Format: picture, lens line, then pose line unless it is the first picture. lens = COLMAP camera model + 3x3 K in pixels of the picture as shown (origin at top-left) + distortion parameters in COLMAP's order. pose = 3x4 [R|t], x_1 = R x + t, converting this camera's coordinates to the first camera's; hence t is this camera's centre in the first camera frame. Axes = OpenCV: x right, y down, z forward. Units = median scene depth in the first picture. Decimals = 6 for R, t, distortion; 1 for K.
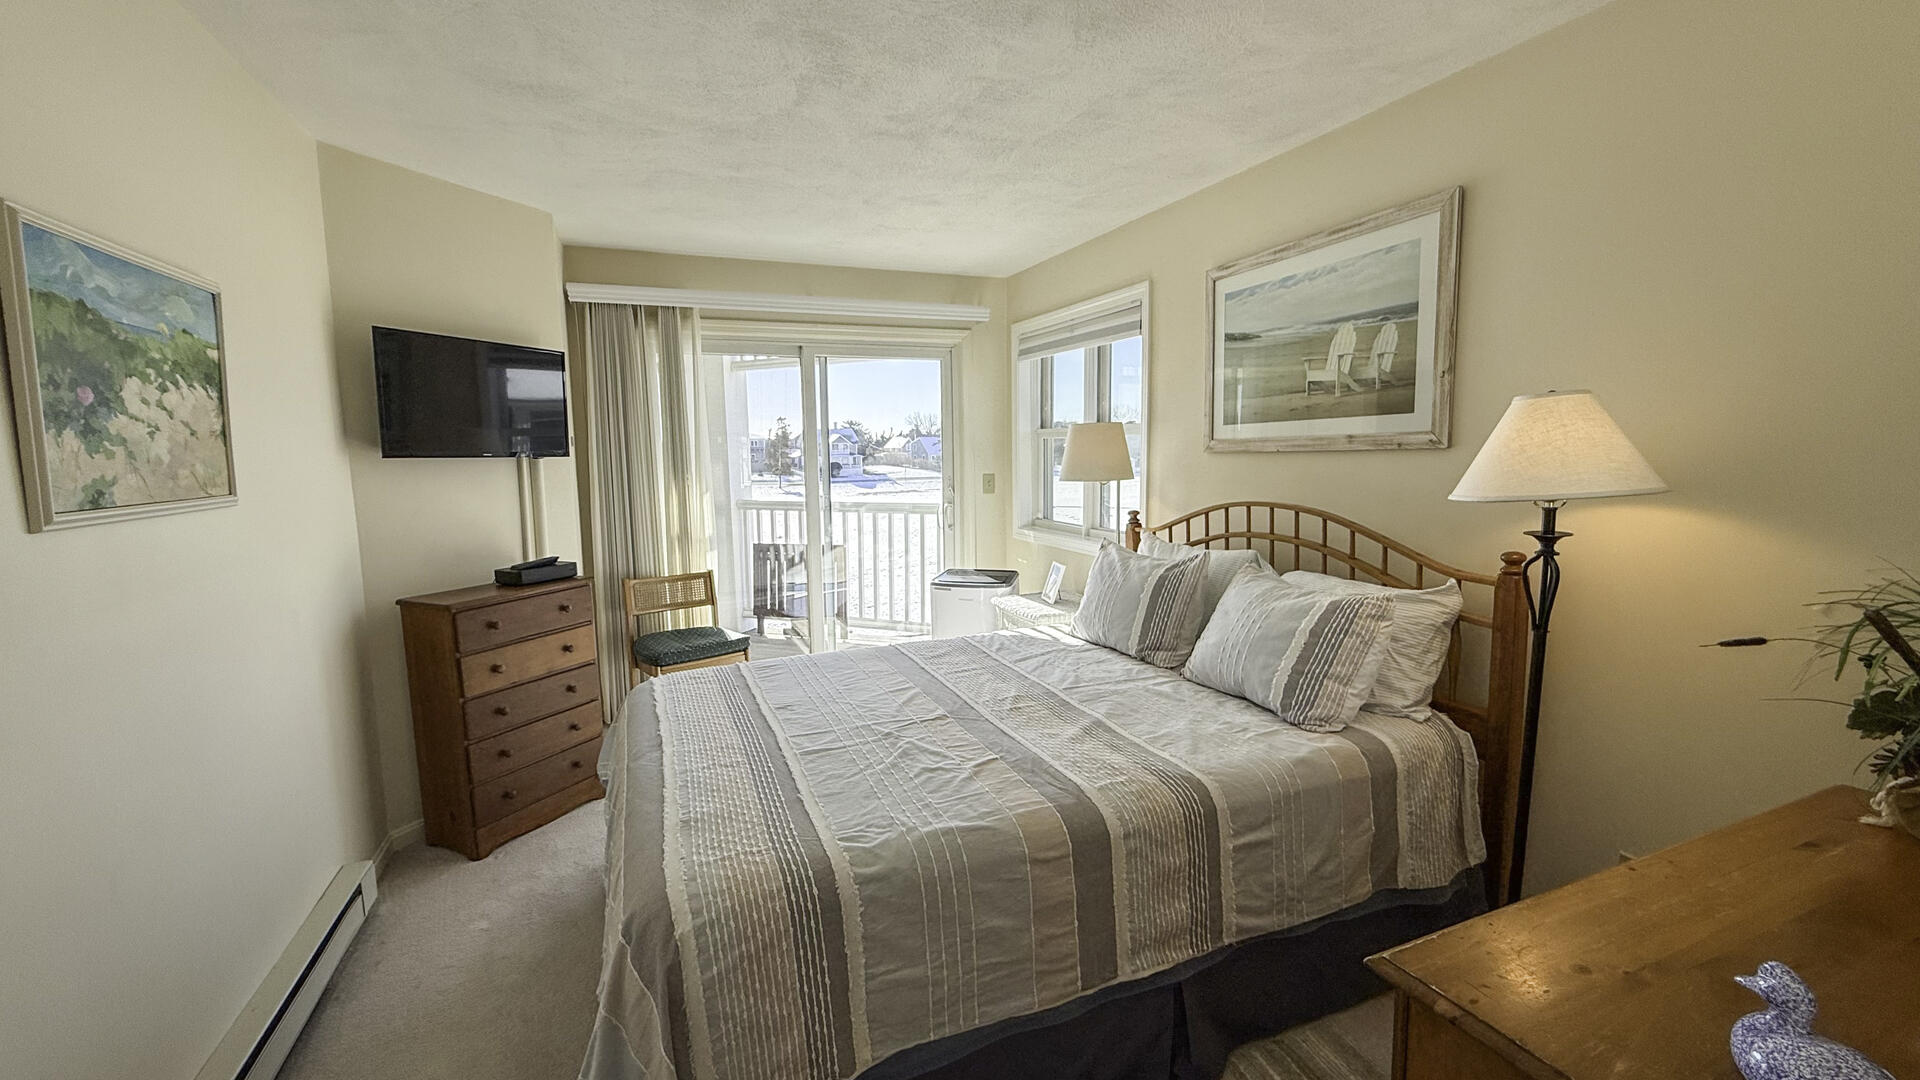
lens RADIAL K [[772.0, 0, 959.1], [0, 772.0, 530.9], [0, 0, 1]] dist [0.002910, 0.000075]
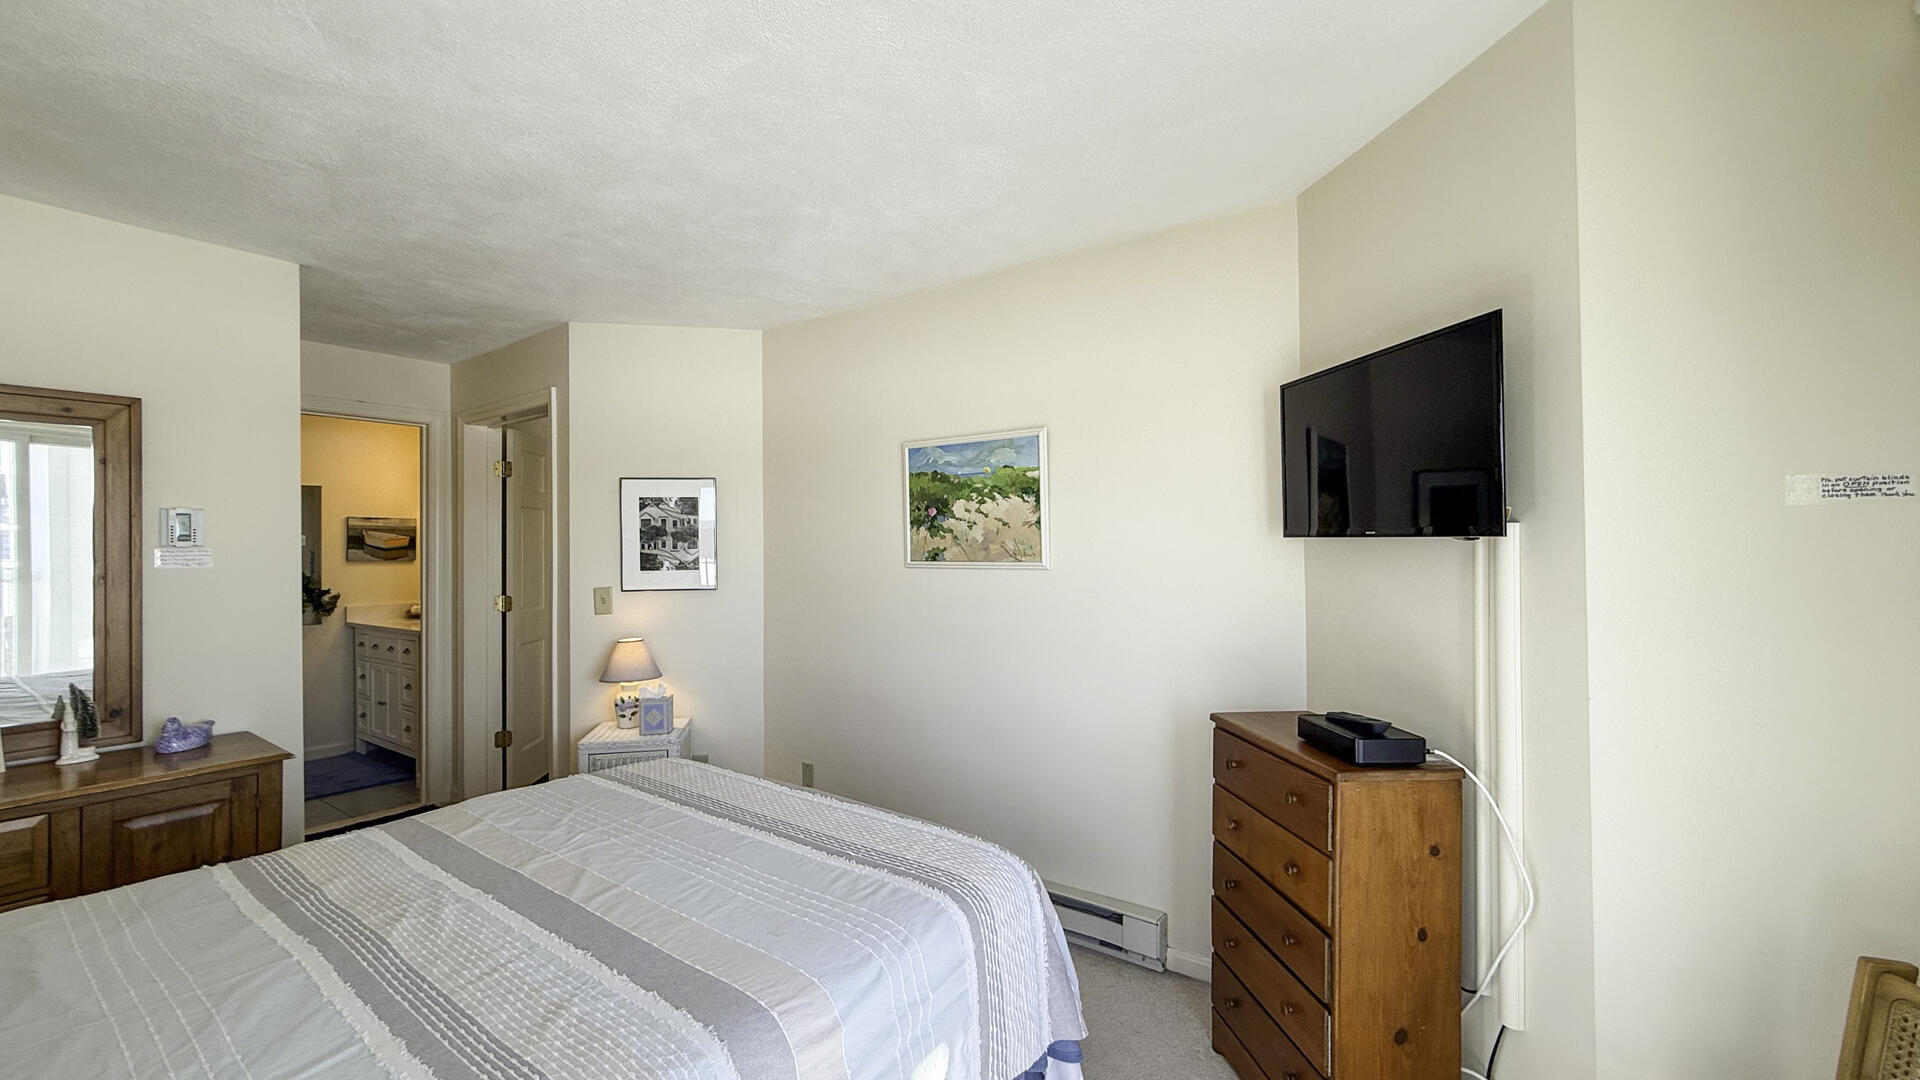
lens RADIAL K [[772.0, 0, 962.2], [0, 772.0, 545.3], [0, 0, 1]] dist [0.002910, 0.000075]
pose [[-0.851218, 0.016052, -0.524567, 0.007252], [-0.040574, 0.994528, 0.096274, -0.270057], [0.523242, 0.103234, -0.845908, 2.699400]]
